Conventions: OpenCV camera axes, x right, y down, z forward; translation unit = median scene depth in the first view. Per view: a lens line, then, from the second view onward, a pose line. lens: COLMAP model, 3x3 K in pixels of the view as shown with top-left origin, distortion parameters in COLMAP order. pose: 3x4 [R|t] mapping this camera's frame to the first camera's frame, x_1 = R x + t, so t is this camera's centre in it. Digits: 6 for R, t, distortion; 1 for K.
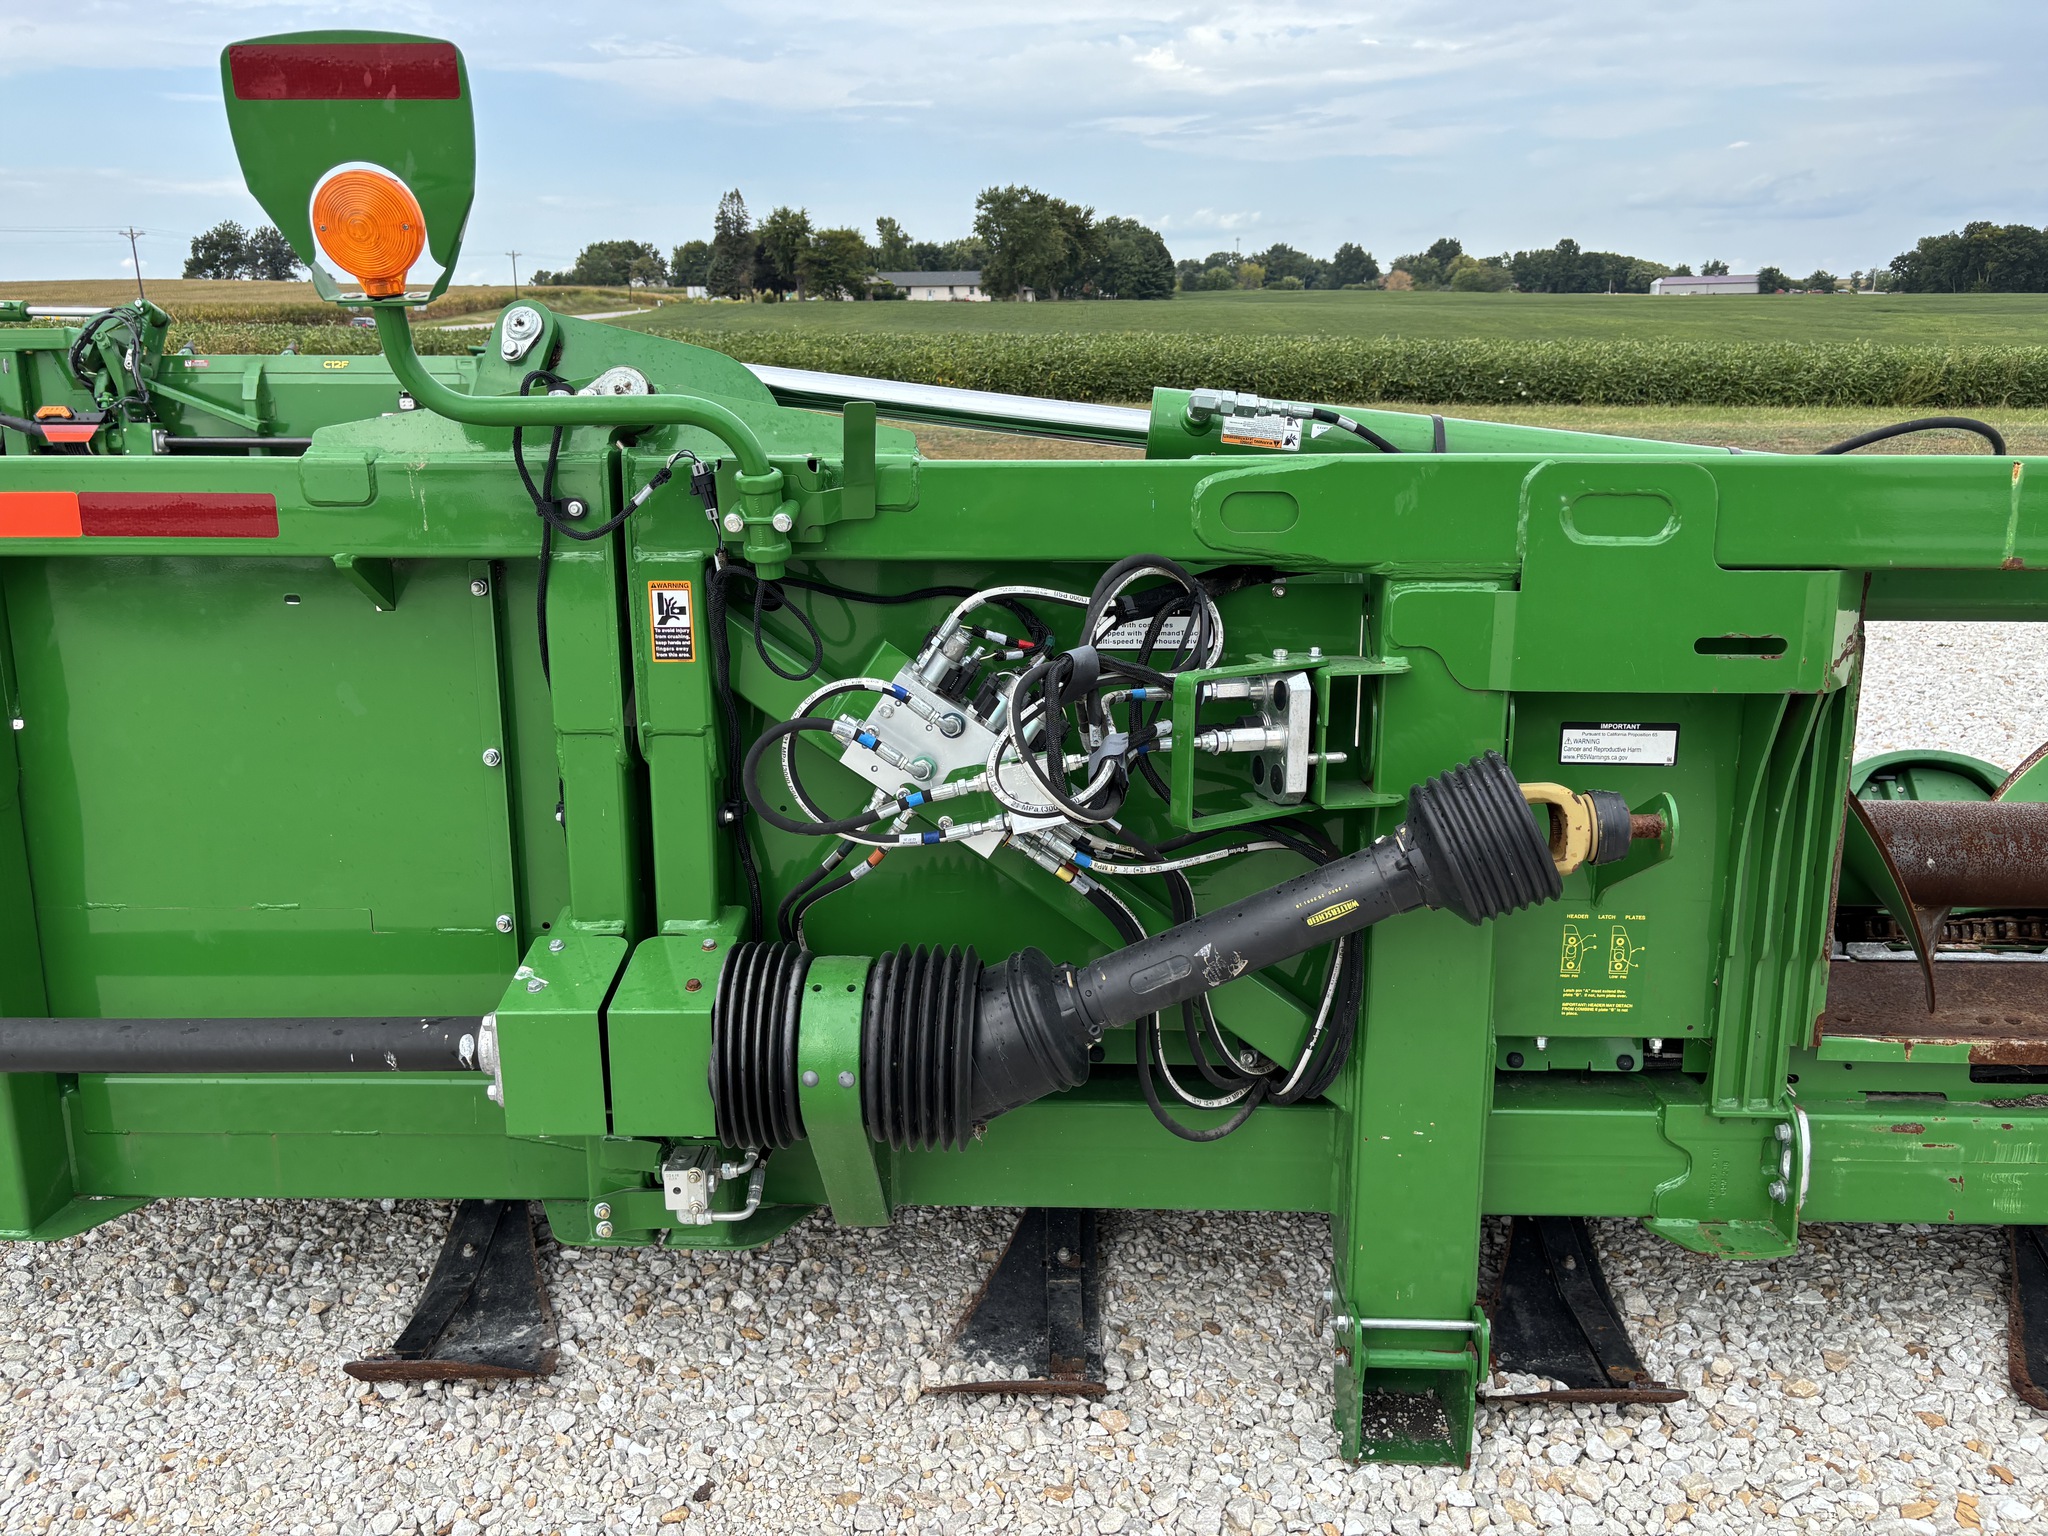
lens RADIAL K [[1585.6, 0, 1024.0], [0, 1585.6, 768.0], [0, 0, 1]] dist [0.015403, -0.004866]
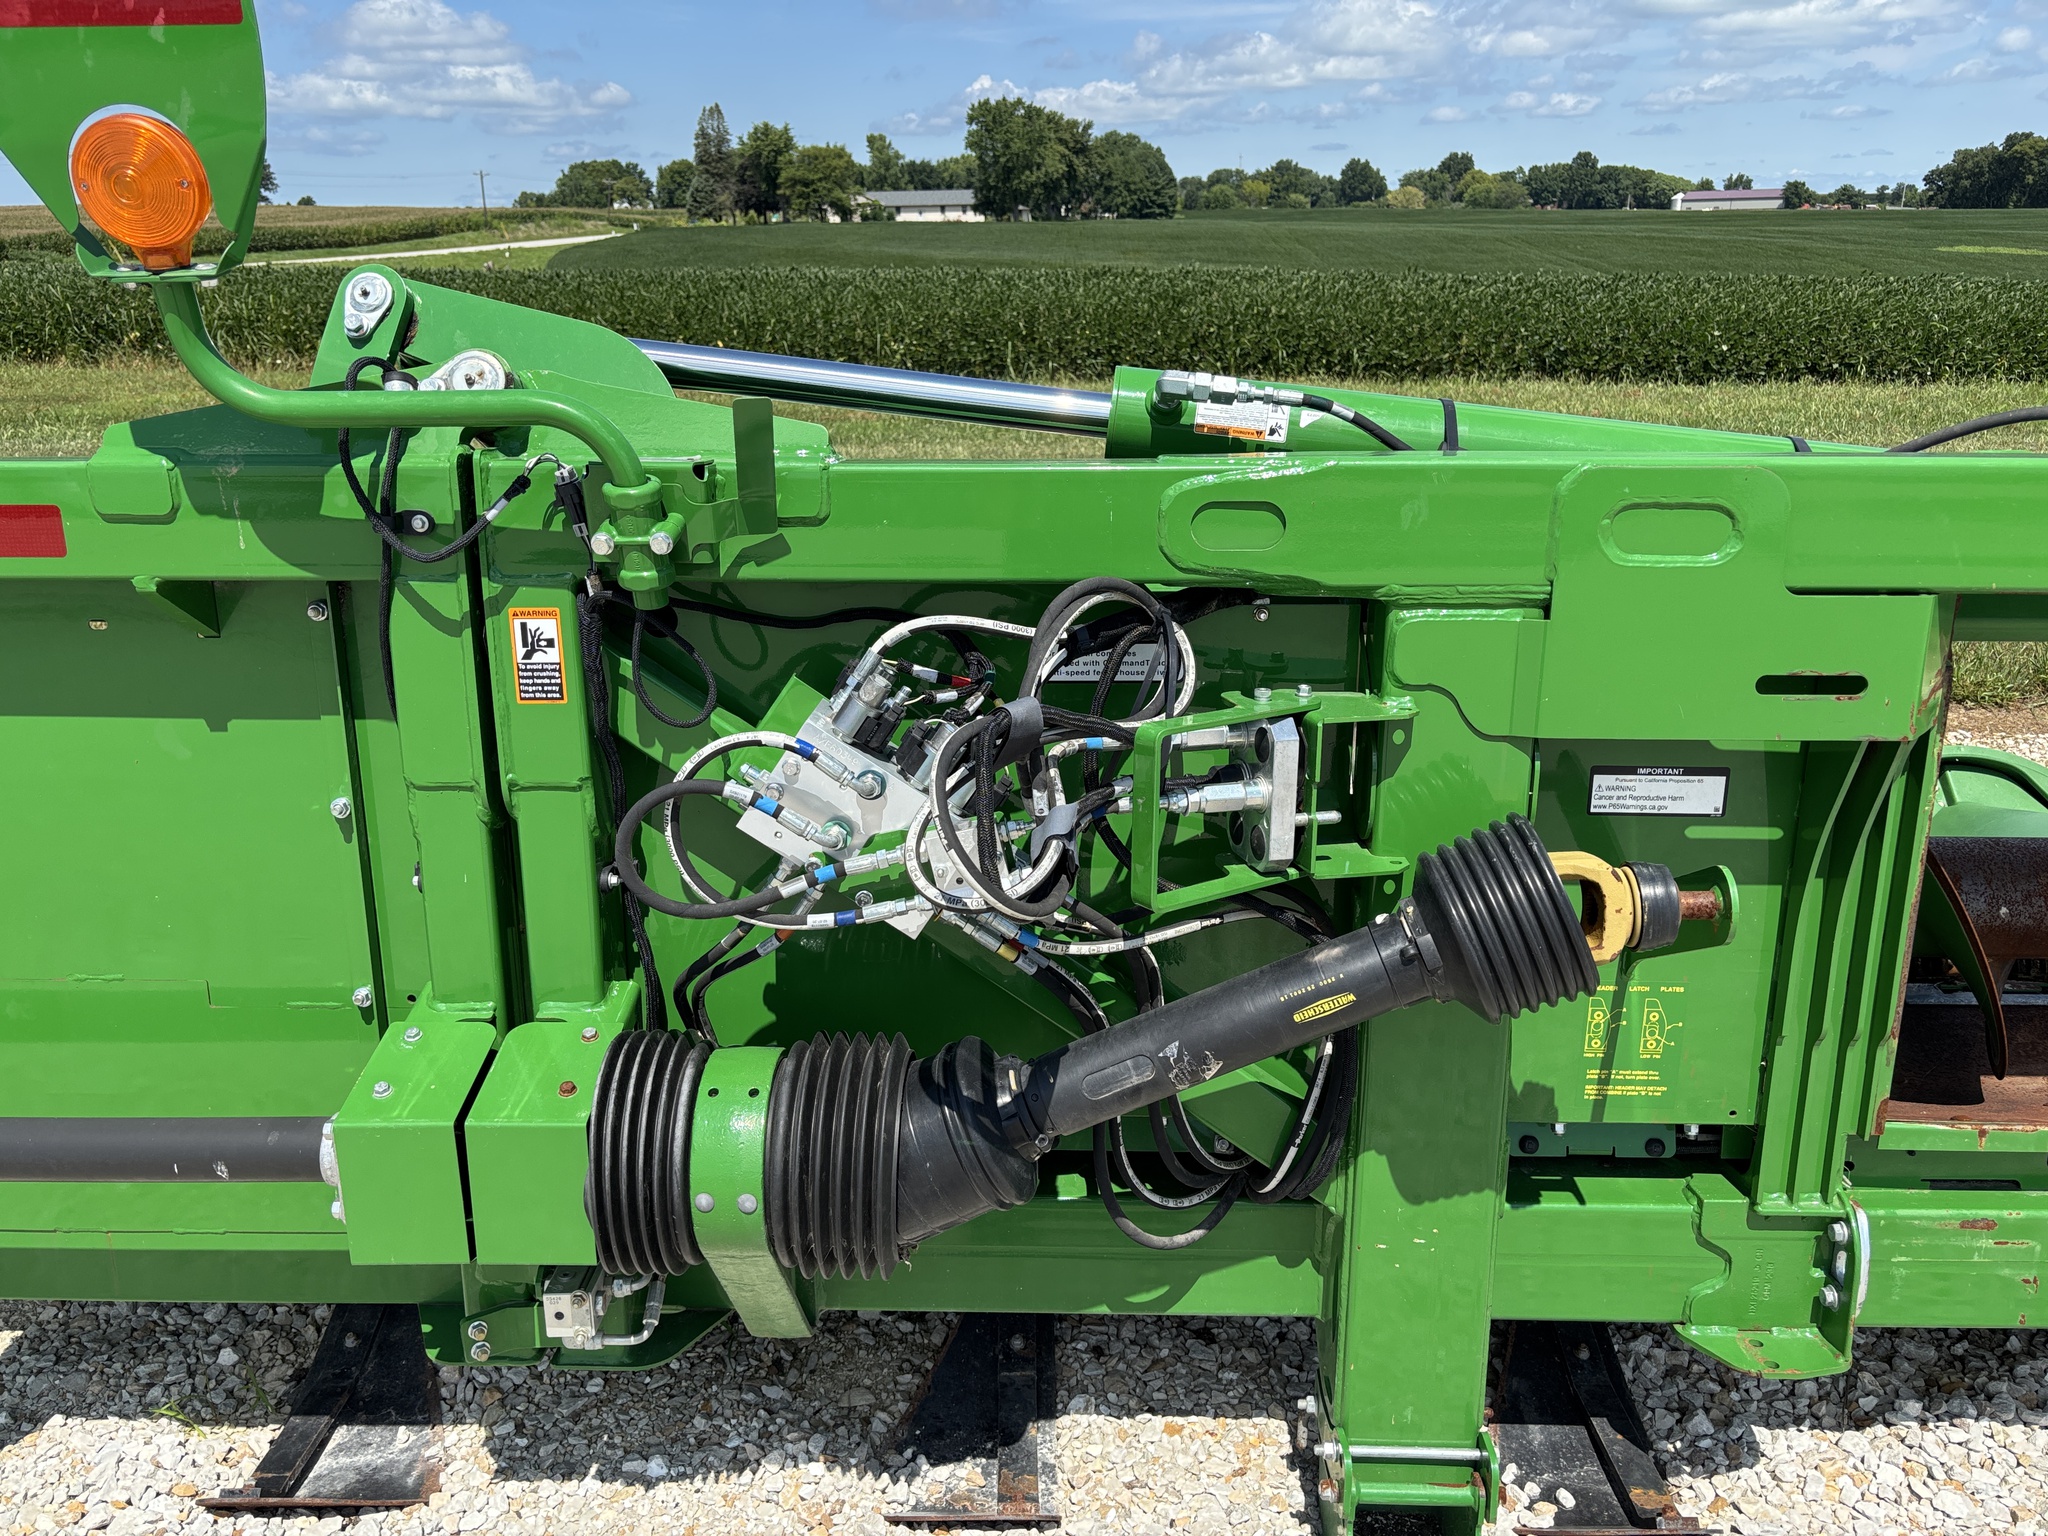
lens RADIAL K [[1599.0, 0, 1007.5], [0, 1599.0, 802.0], [0, 0, 1]] dist [0.033216, -0.031501]
pose [[0.999962, -0.001605, -0.008586, 0.033987], [0.002127, 0.998128, 0.061123, -0.066838], [0.008472, -0.061139, 0.998093, 0.144488]]
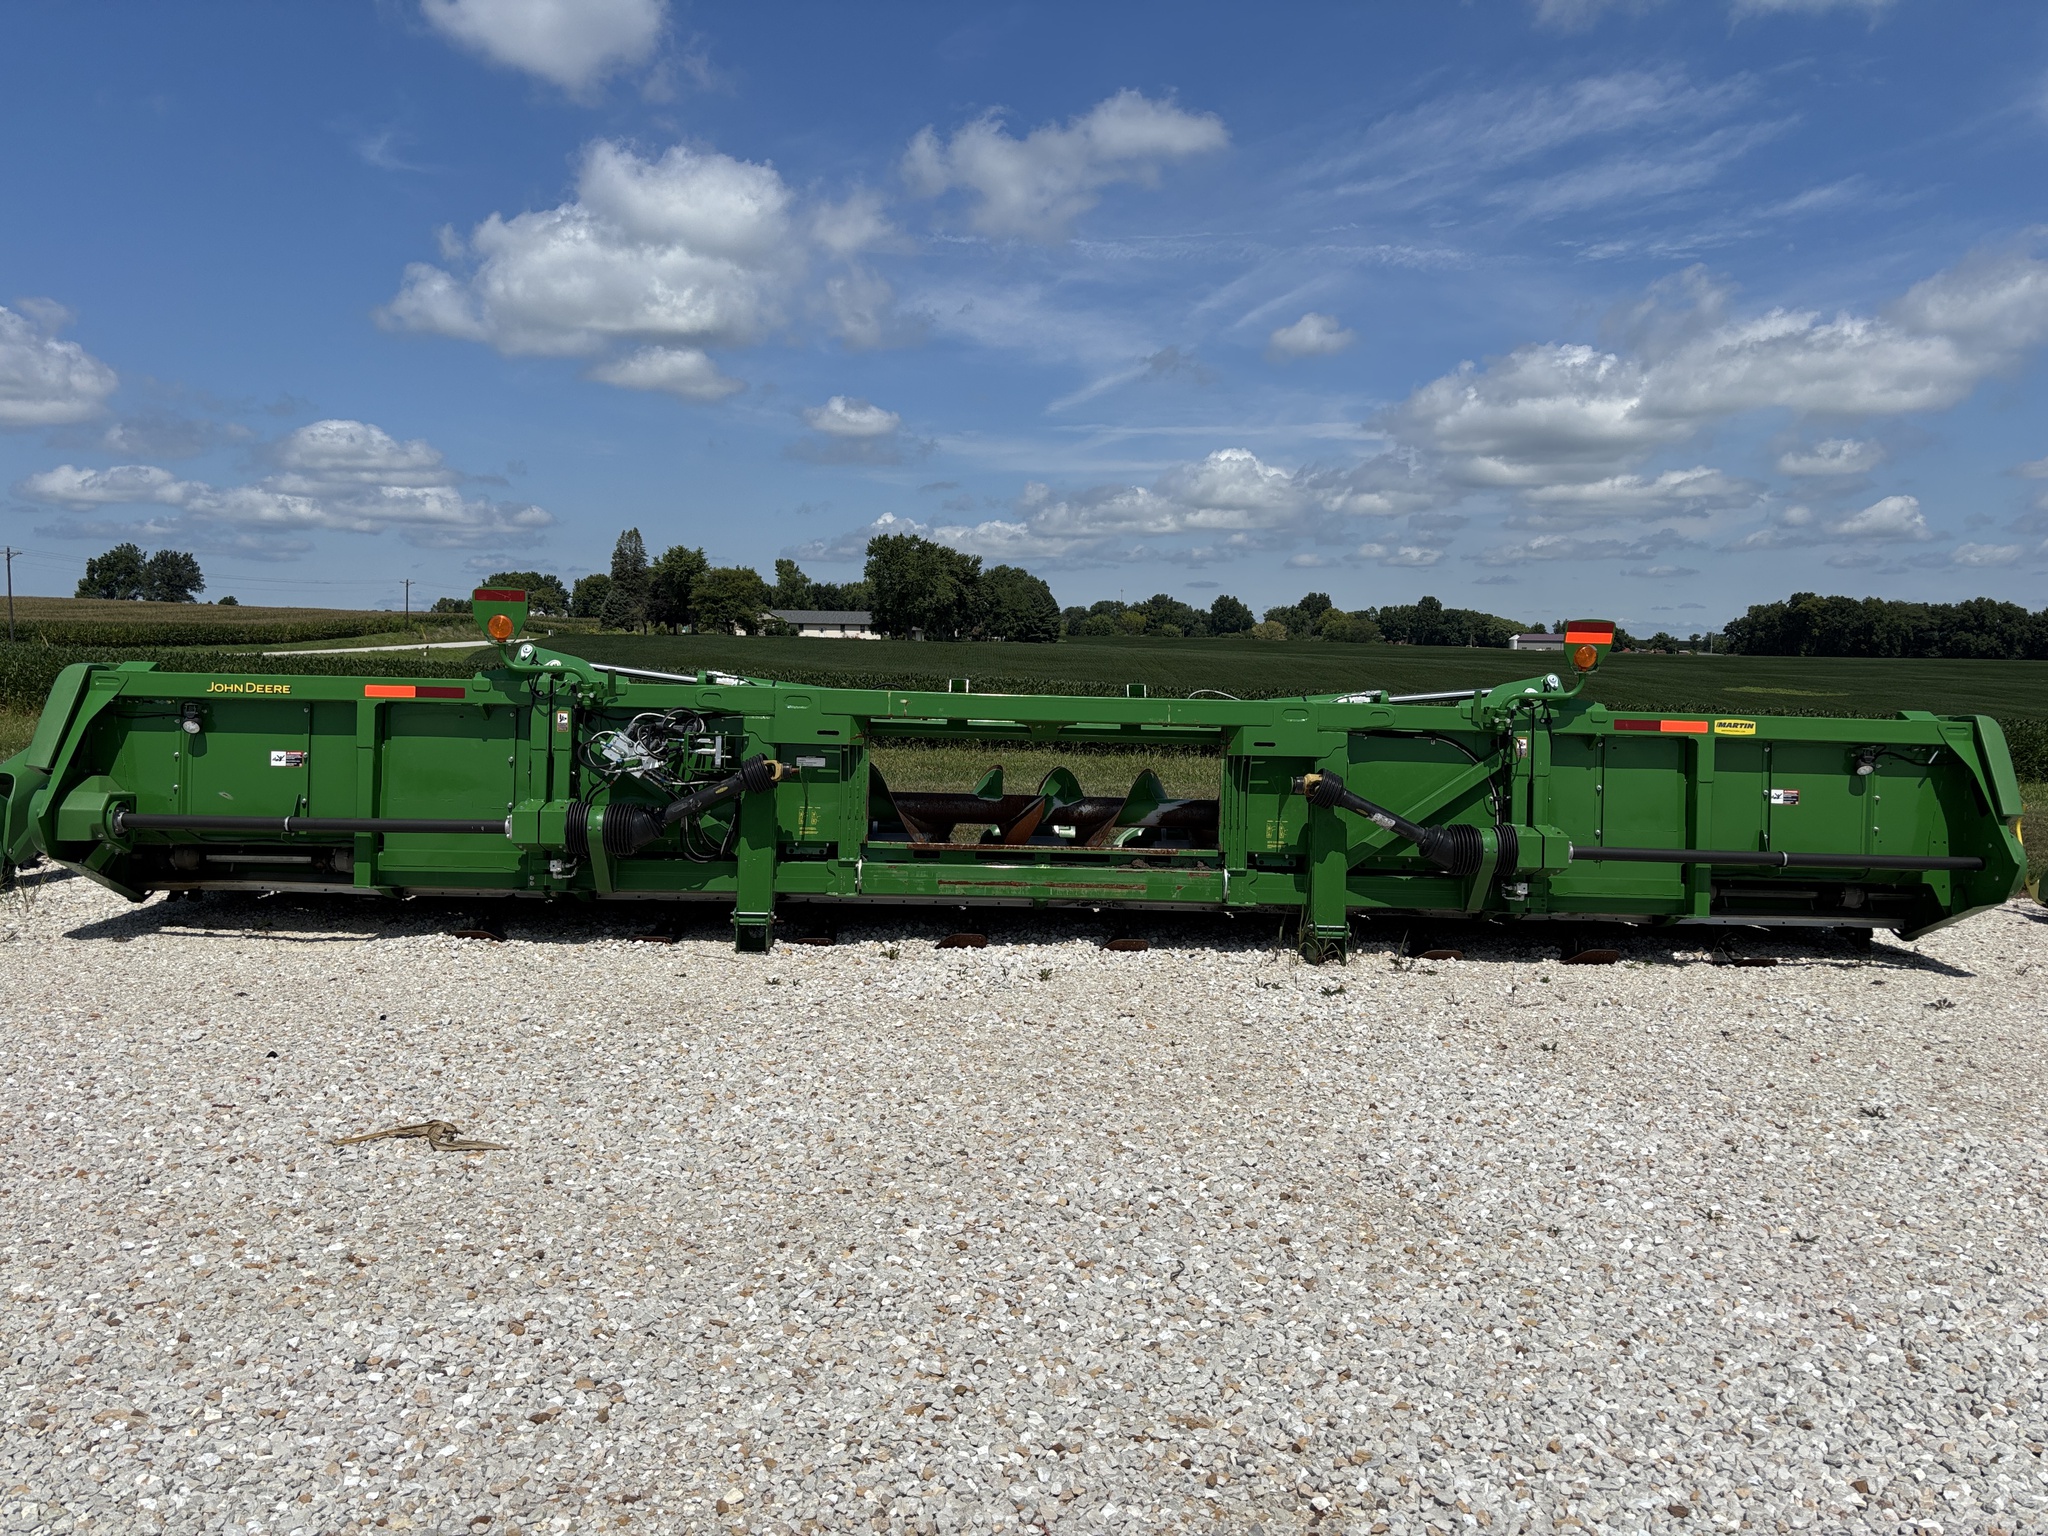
lens RADIAL K [[1579.1, 0, 996.4], [0, 1579.1, 772.3], [0, 0, 1]] dist [0.117454, -0.153522]
pose [[0.998369, 0.022094, 0.052634, 0.664486], [-0.011022, 0.979321, -0.202013, 0.835923], [-0.056009, 0.201104, 0.977967, -2.979395]]
